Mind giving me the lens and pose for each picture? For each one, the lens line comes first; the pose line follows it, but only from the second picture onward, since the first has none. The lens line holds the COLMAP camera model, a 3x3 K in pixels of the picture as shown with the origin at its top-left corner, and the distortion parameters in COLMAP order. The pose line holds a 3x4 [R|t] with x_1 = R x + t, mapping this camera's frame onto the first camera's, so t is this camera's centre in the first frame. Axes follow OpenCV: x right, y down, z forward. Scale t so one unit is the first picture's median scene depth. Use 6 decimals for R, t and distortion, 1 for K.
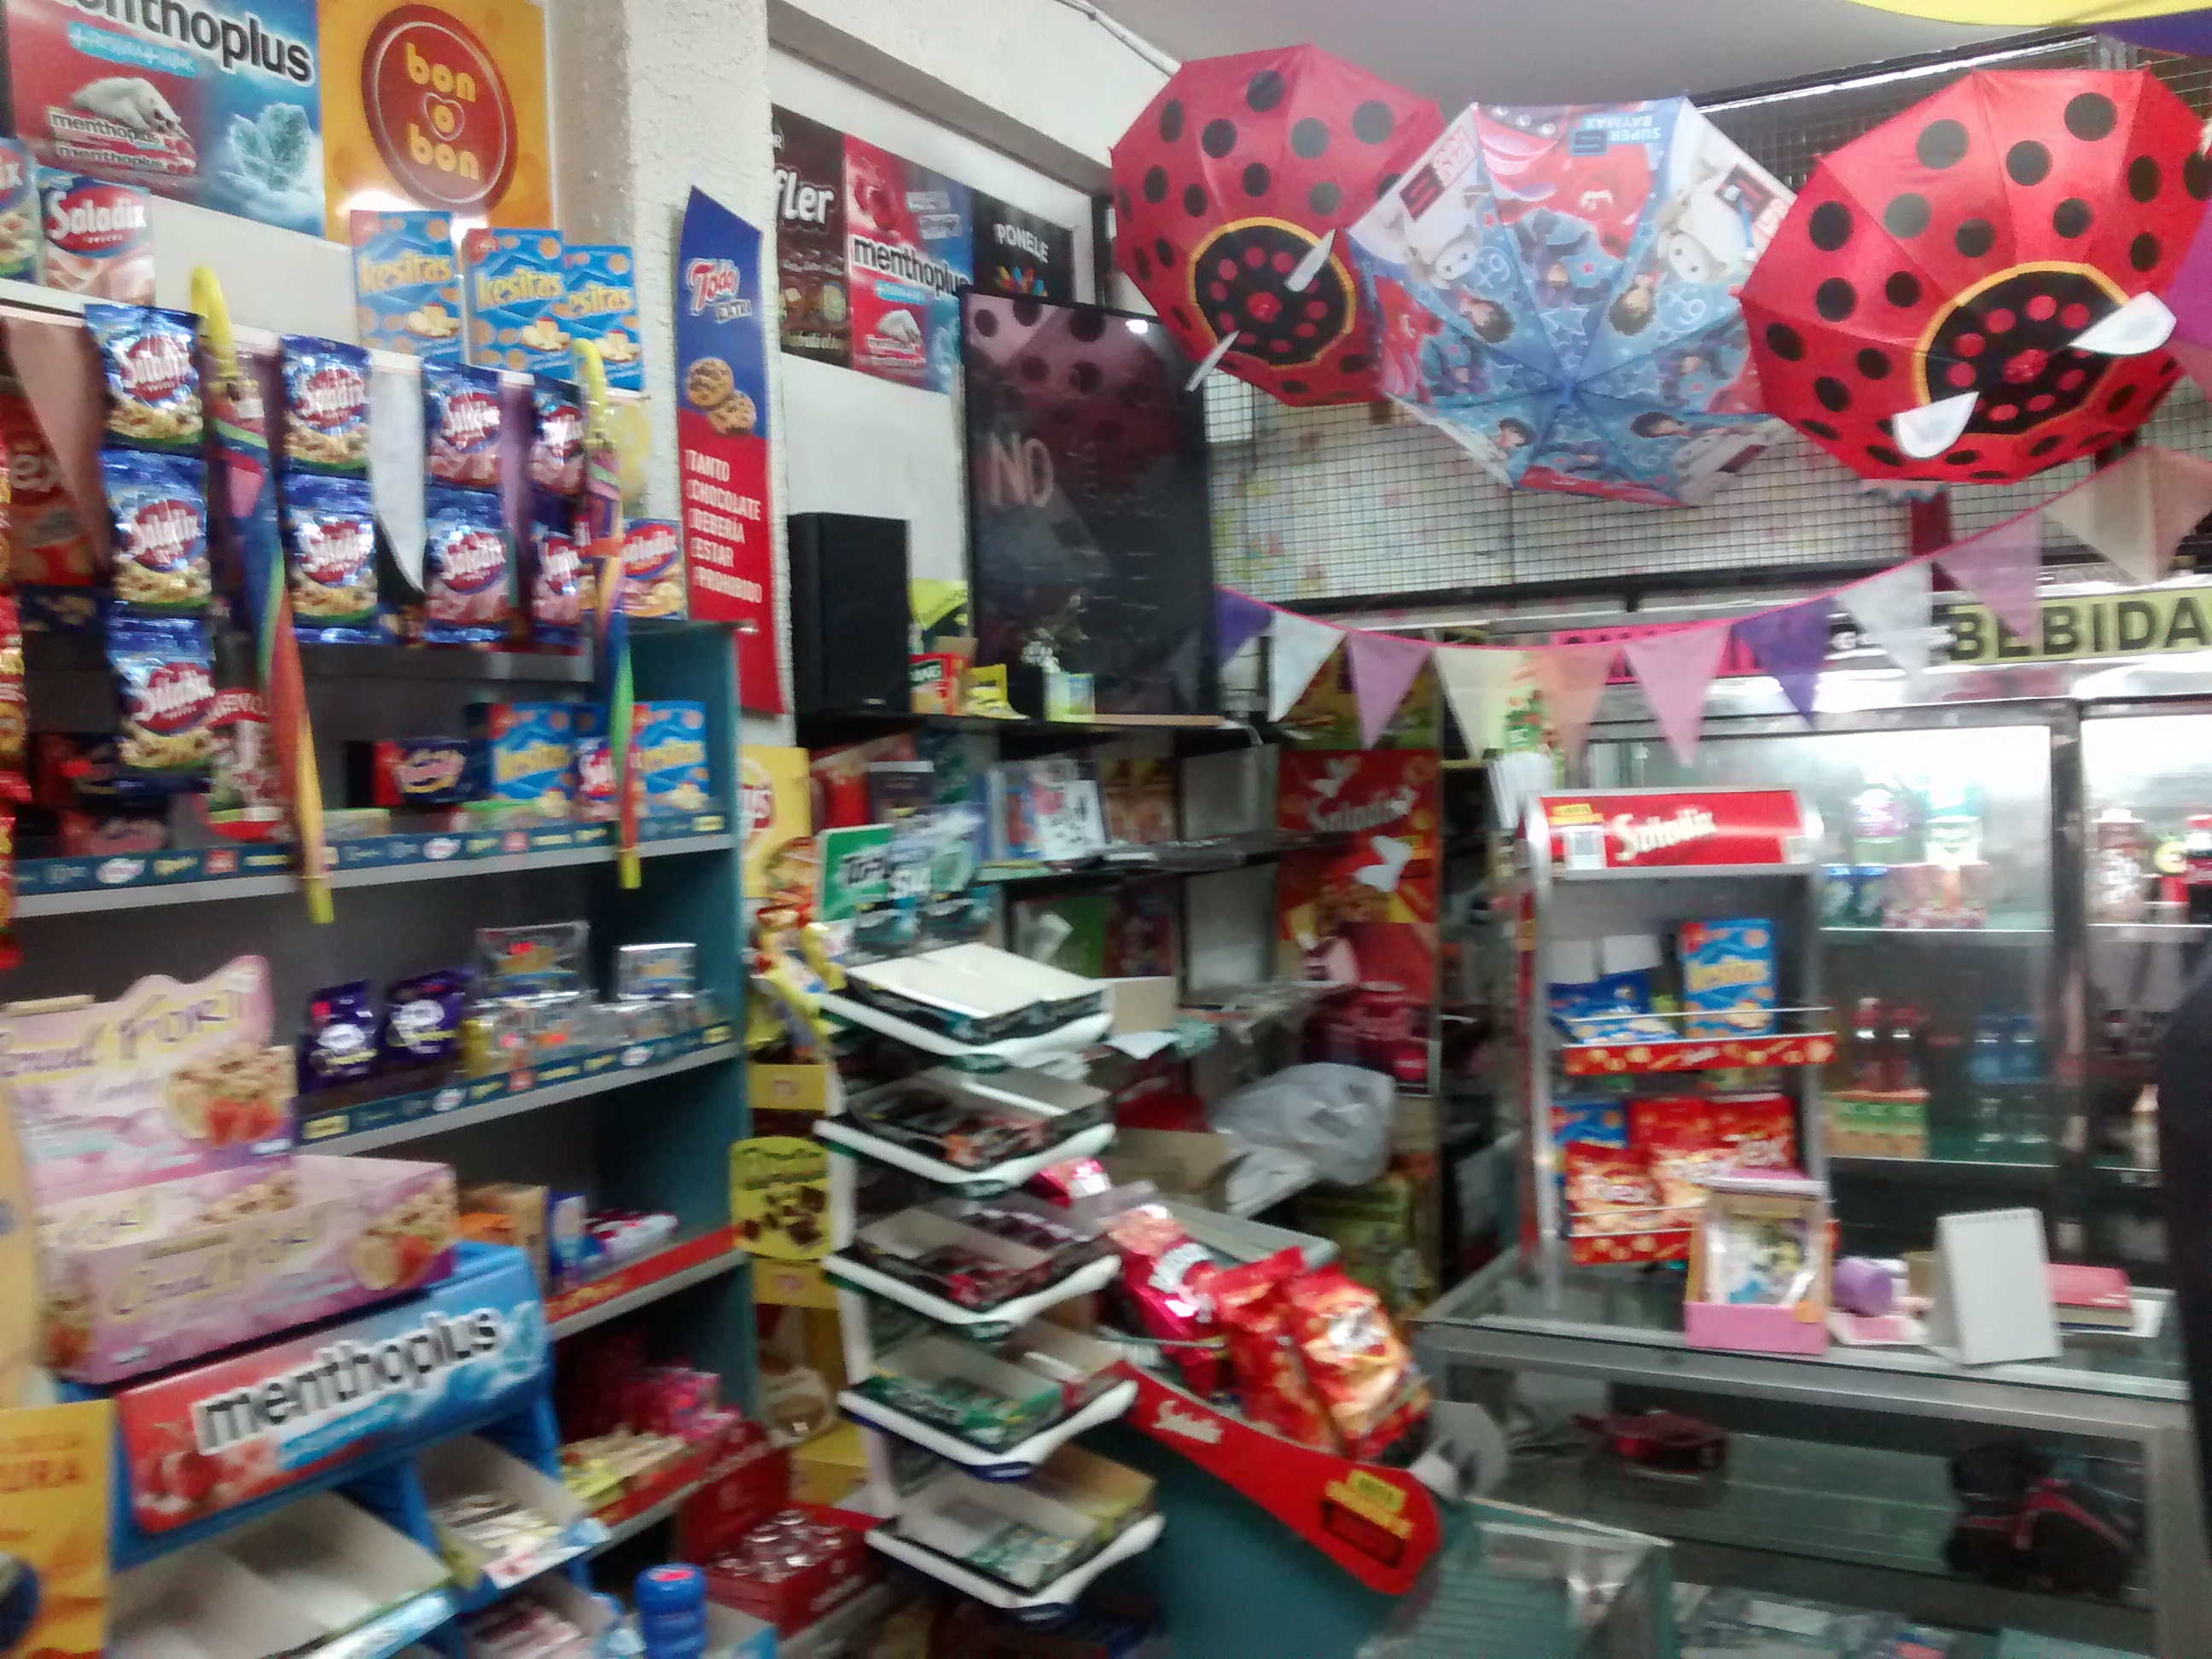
lens RADIAL K [[2060.0, 0, 1106.0], [0, 2060.0, 829.5], [0, 0, 1]] dist [-0.012023, -0.002940]
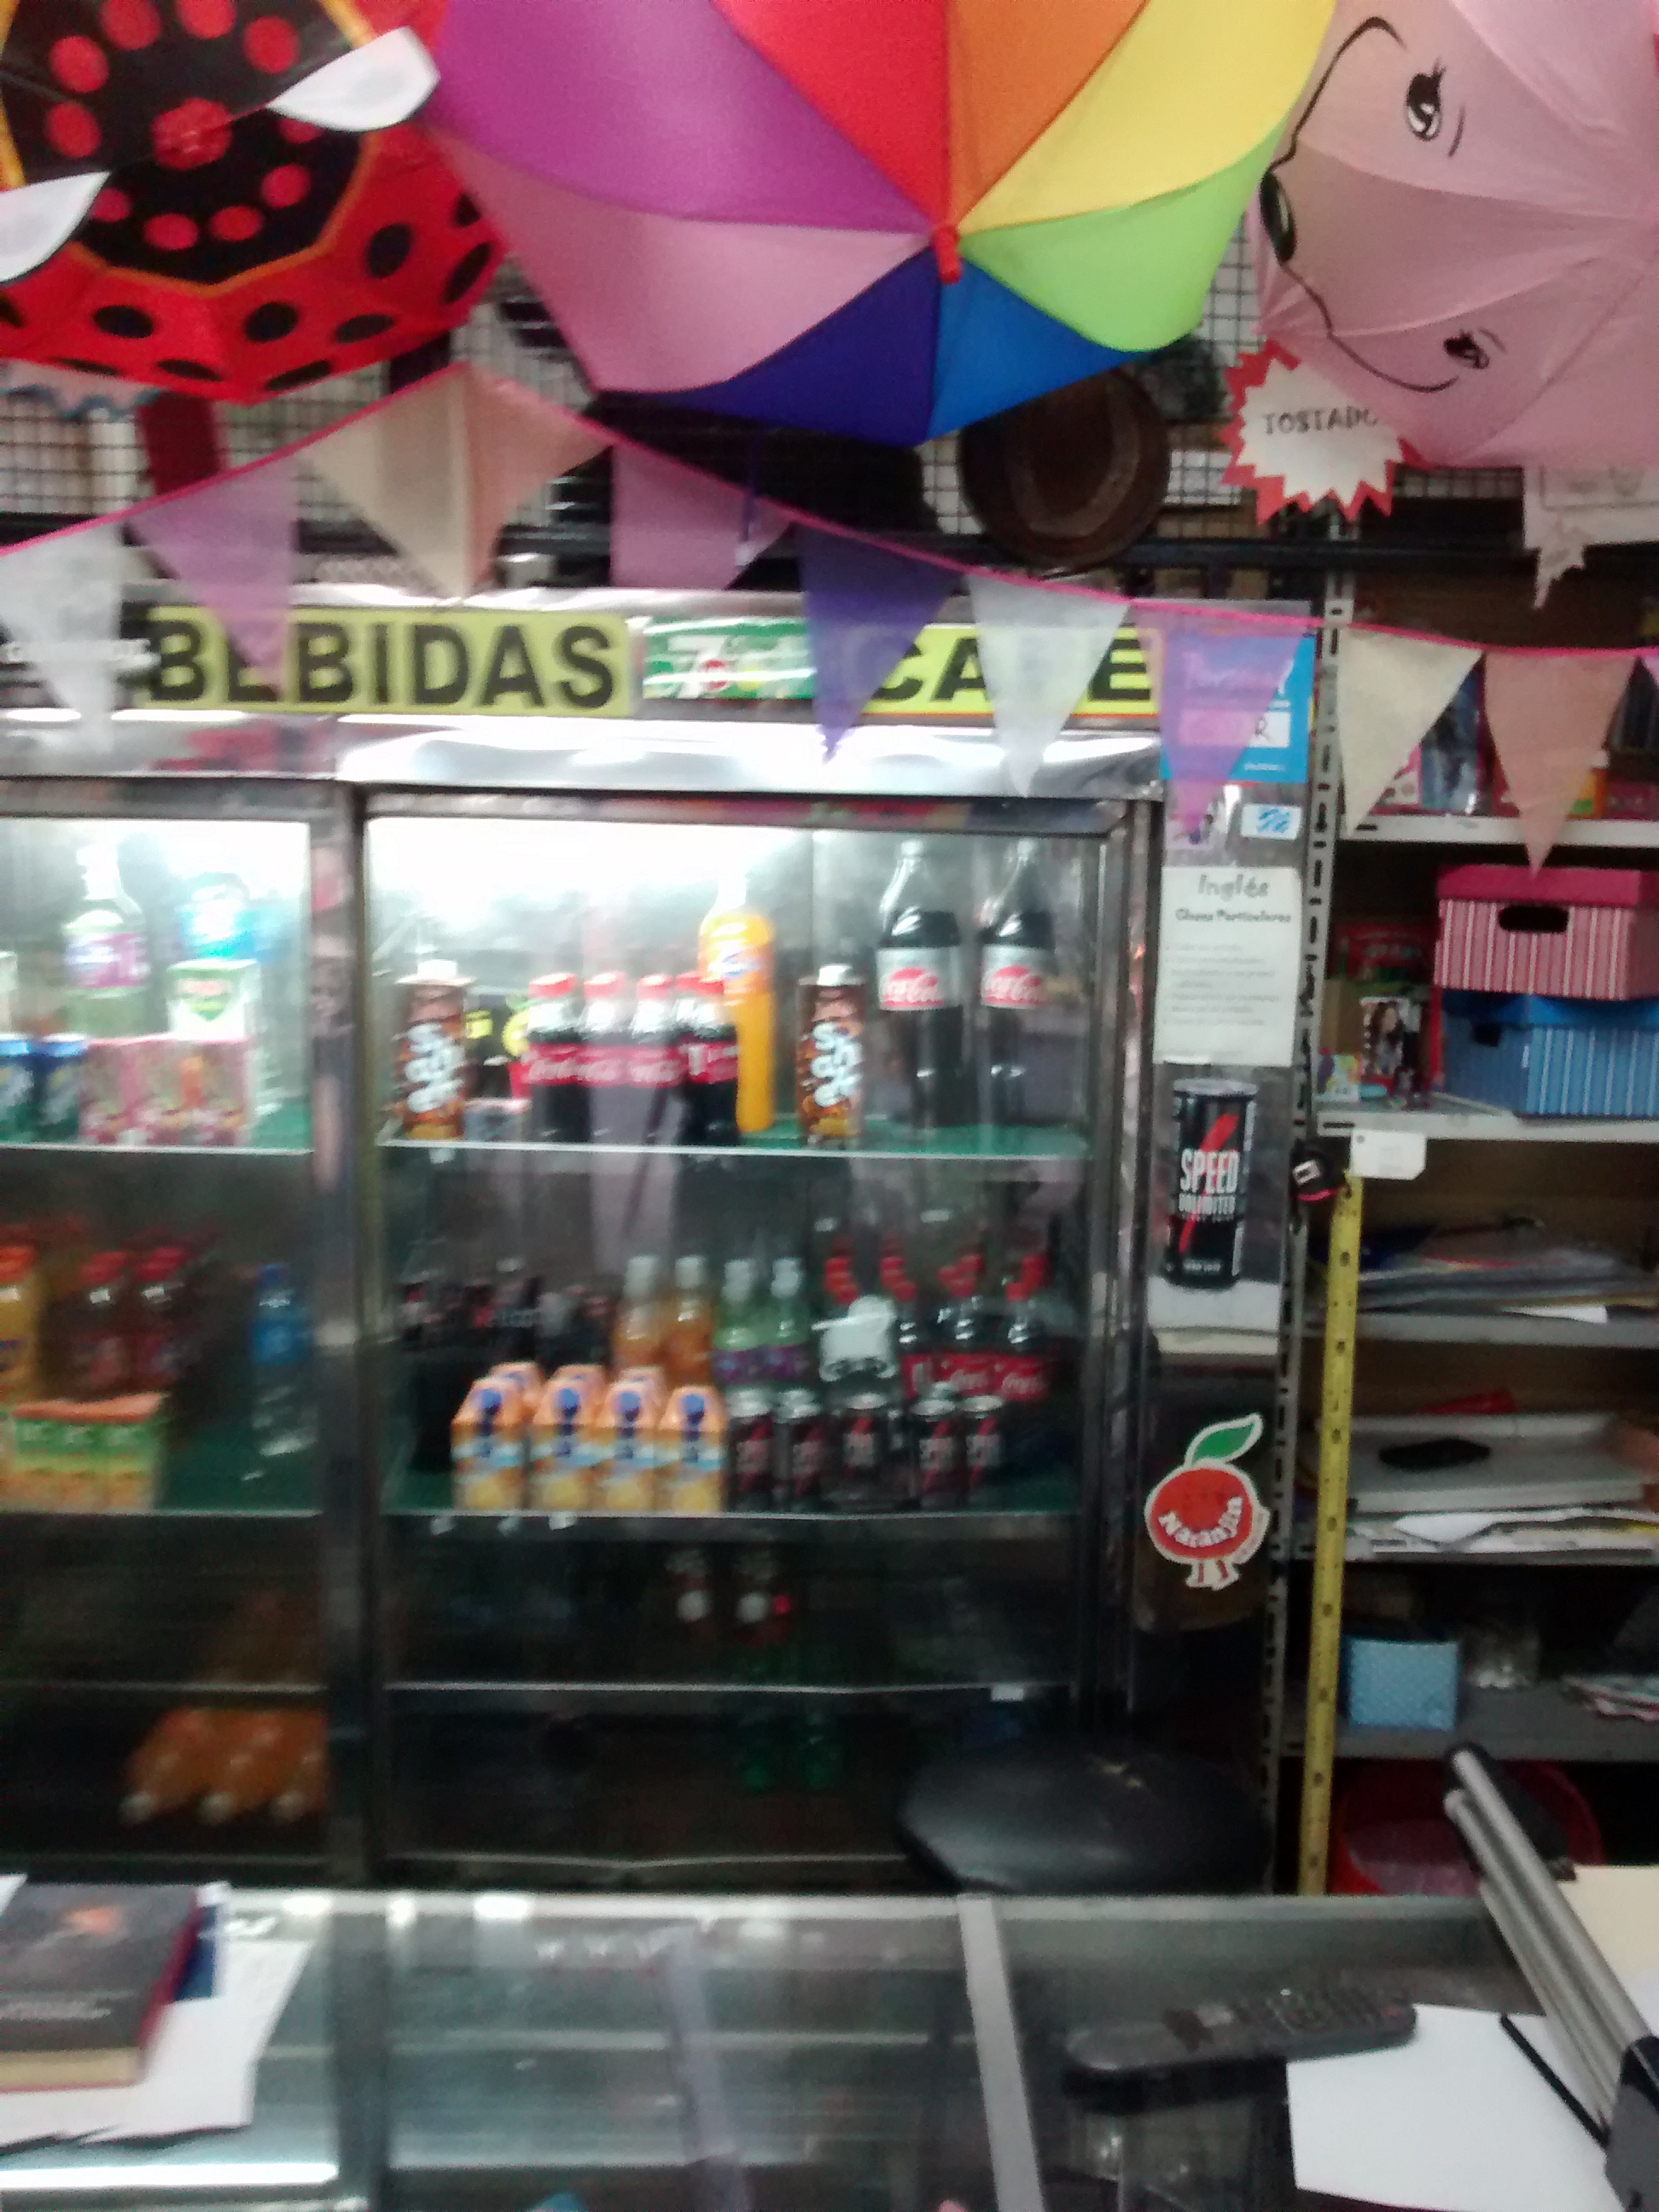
lens RADIAL K [[2091.9, 0, 880.7], [0, 2091.9, 1100.0], [0, 0, 1]] dist [0.010651, 0.001547]
pose [[0.859515, -0.012388, 0.510960, 0.292833], [-0.035816, 0.995789, 0.084392, -0.028059], [-0.509853, -0.090836, 0.855452, 0.388739]]
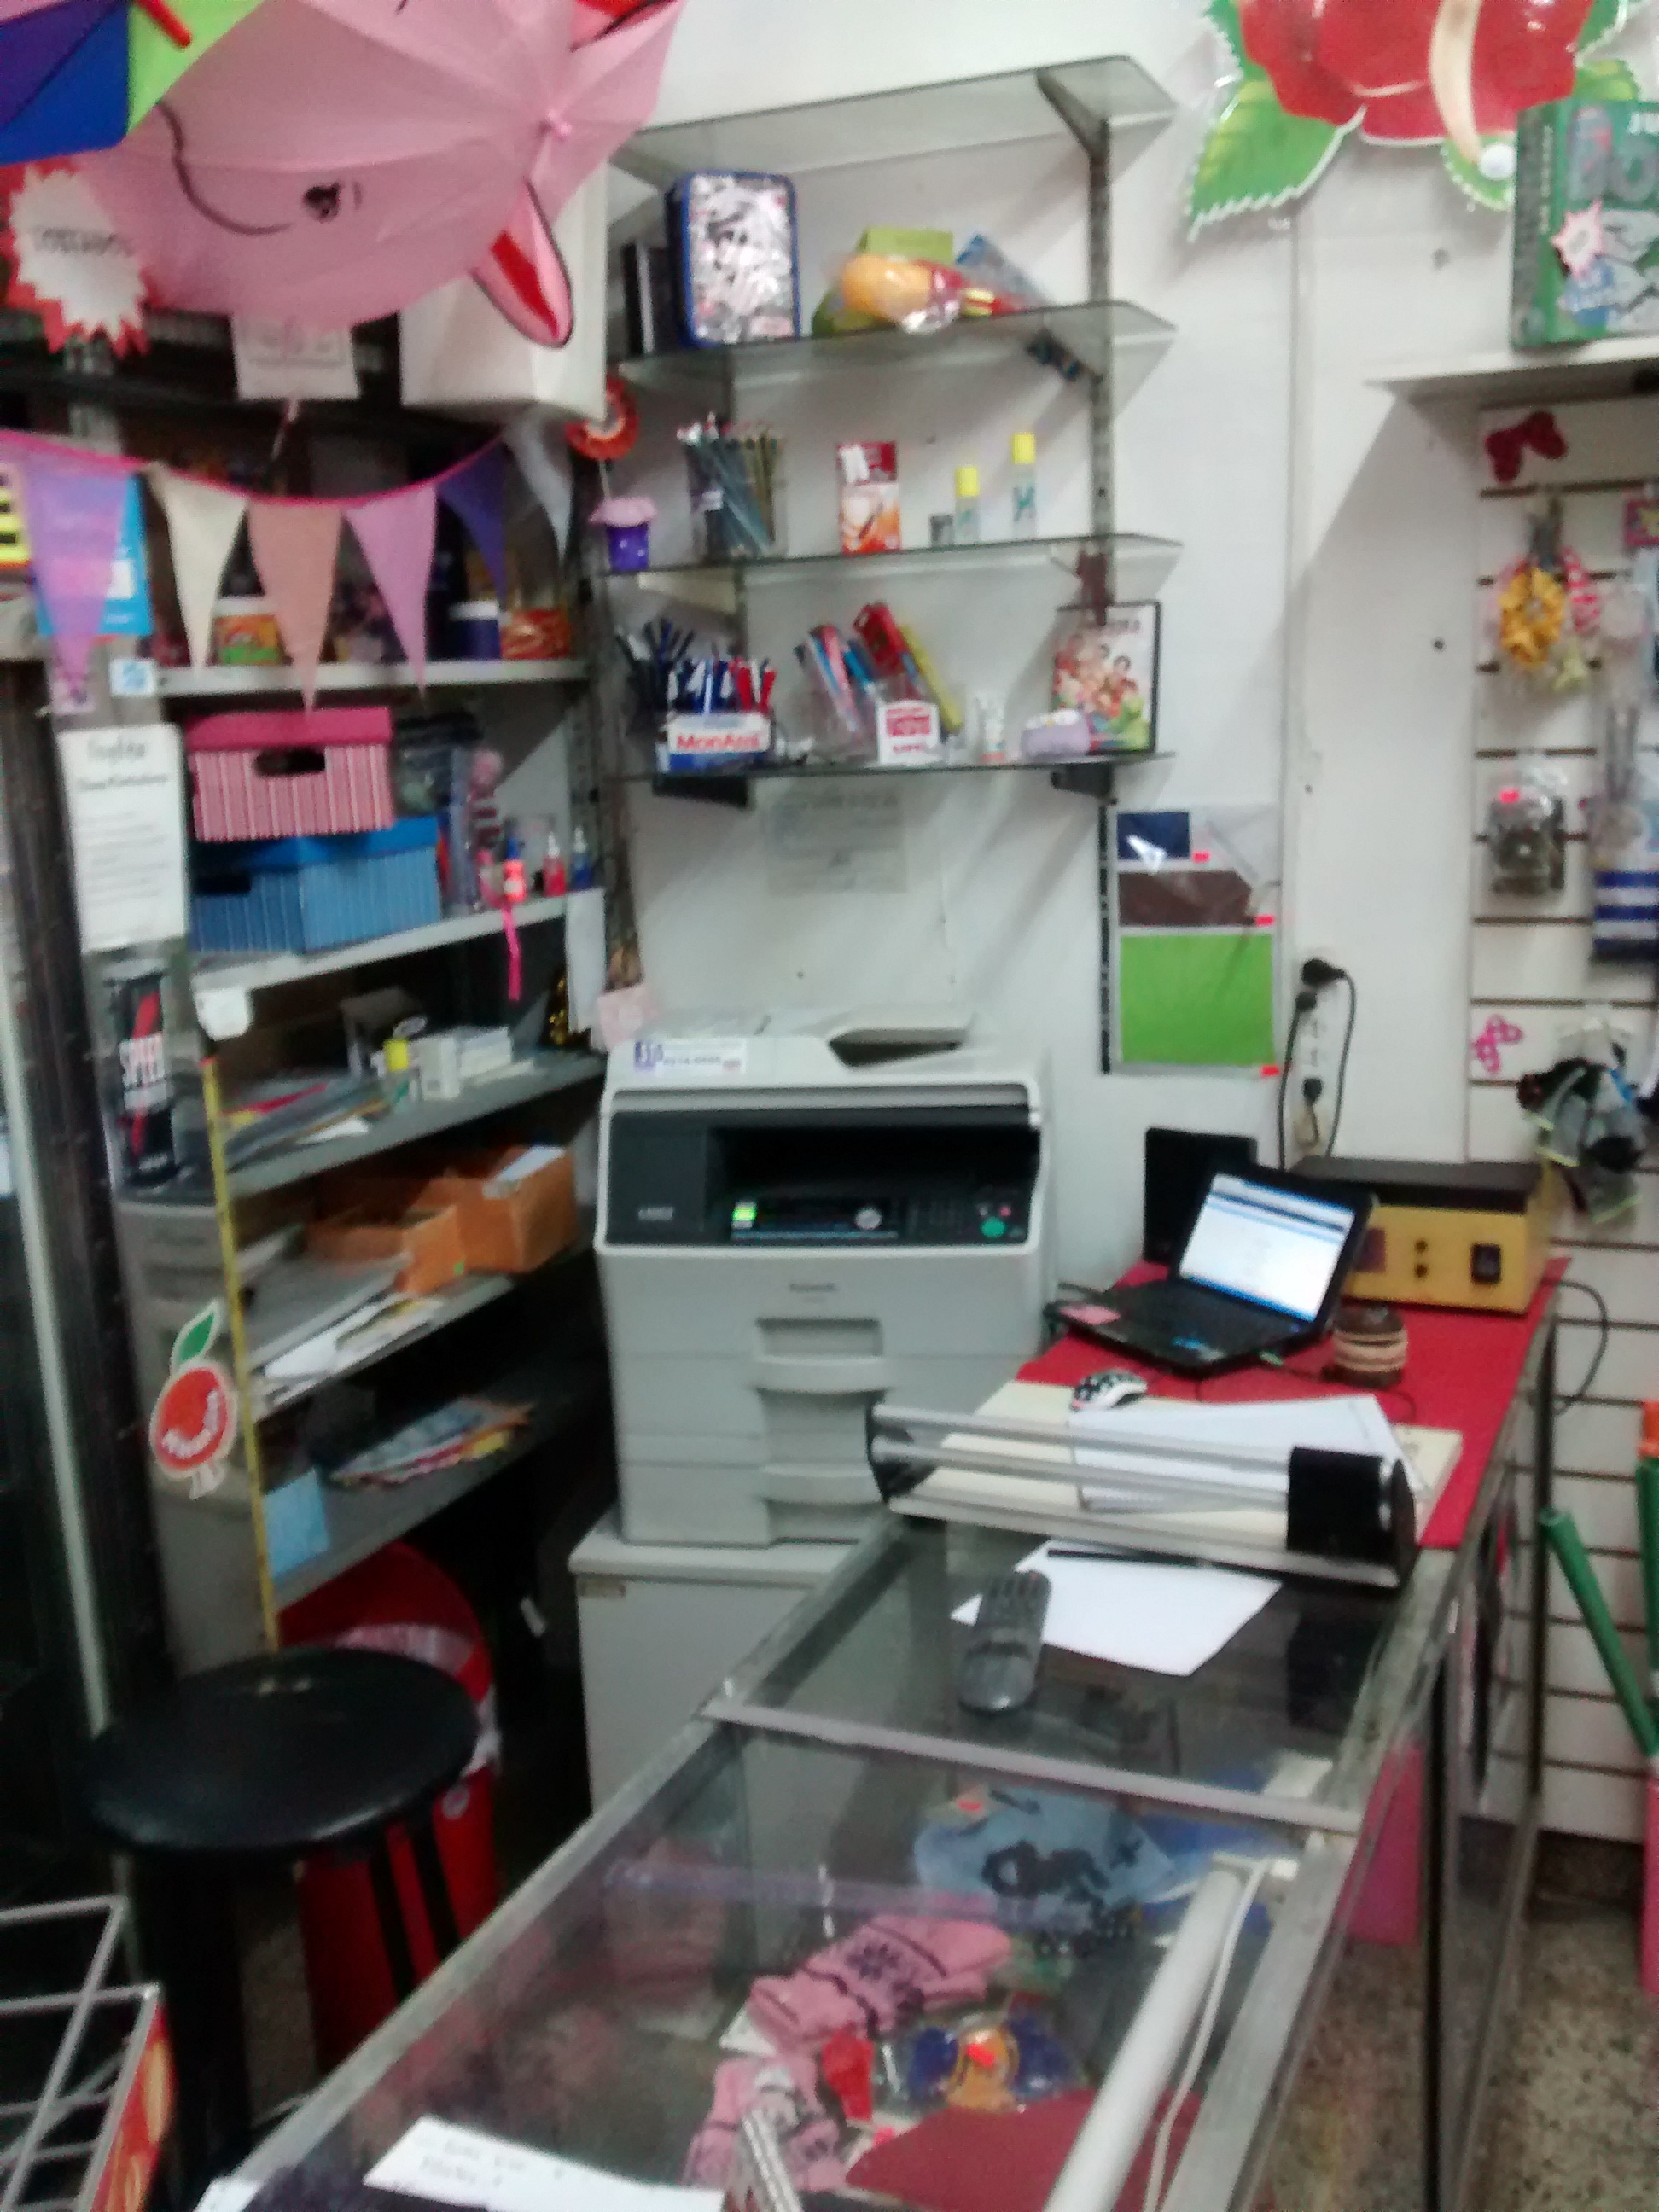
lens RADIAL K [[2109.5, 0, 829.5], [0, 2109.5, 1106.0], [0, 0, 1]] dist [-0.032576, -0.001778]
pose [[-0.094555, -0.162288, 0.982203, 0.119538], [0.080978, 0.982100, 0.170066, -0.028749], [-0.992221, 0.095617, -0.079721, 0.704283]]
